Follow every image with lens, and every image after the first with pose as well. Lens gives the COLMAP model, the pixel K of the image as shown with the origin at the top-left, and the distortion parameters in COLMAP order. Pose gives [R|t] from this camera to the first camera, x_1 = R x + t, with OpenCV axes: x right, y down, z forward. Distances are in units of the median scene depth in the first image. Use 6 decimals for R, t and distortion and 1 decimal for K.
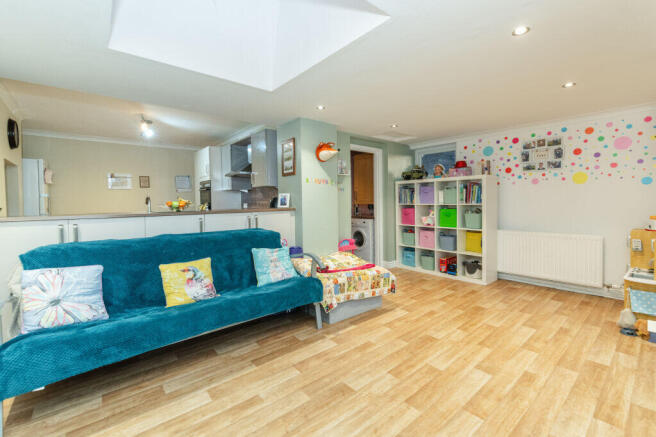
lens RADIAL K [[286.0, 0, 338.8], [0, 286.0, 208.9], [0, 0, 1]] dist [0.002760, 0.000129]
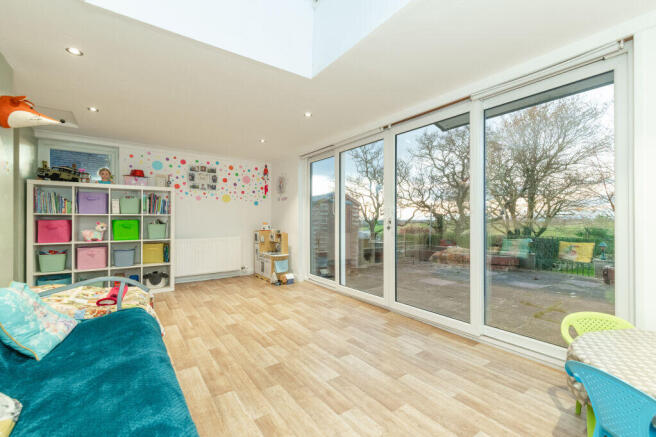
lens RADIAL K [[286.0, 0, 329.5], [0, 286.0, 220.0], [0, 0, 1]] dist [0.002760, 0.000129]
pose [[0.093113, 0.013805, 0.995560, -0.517537], [0.028823, 0.999447, -0.016555, 0.037531], [-0.995238, 0.030236, 0.092664, 0.318425]]
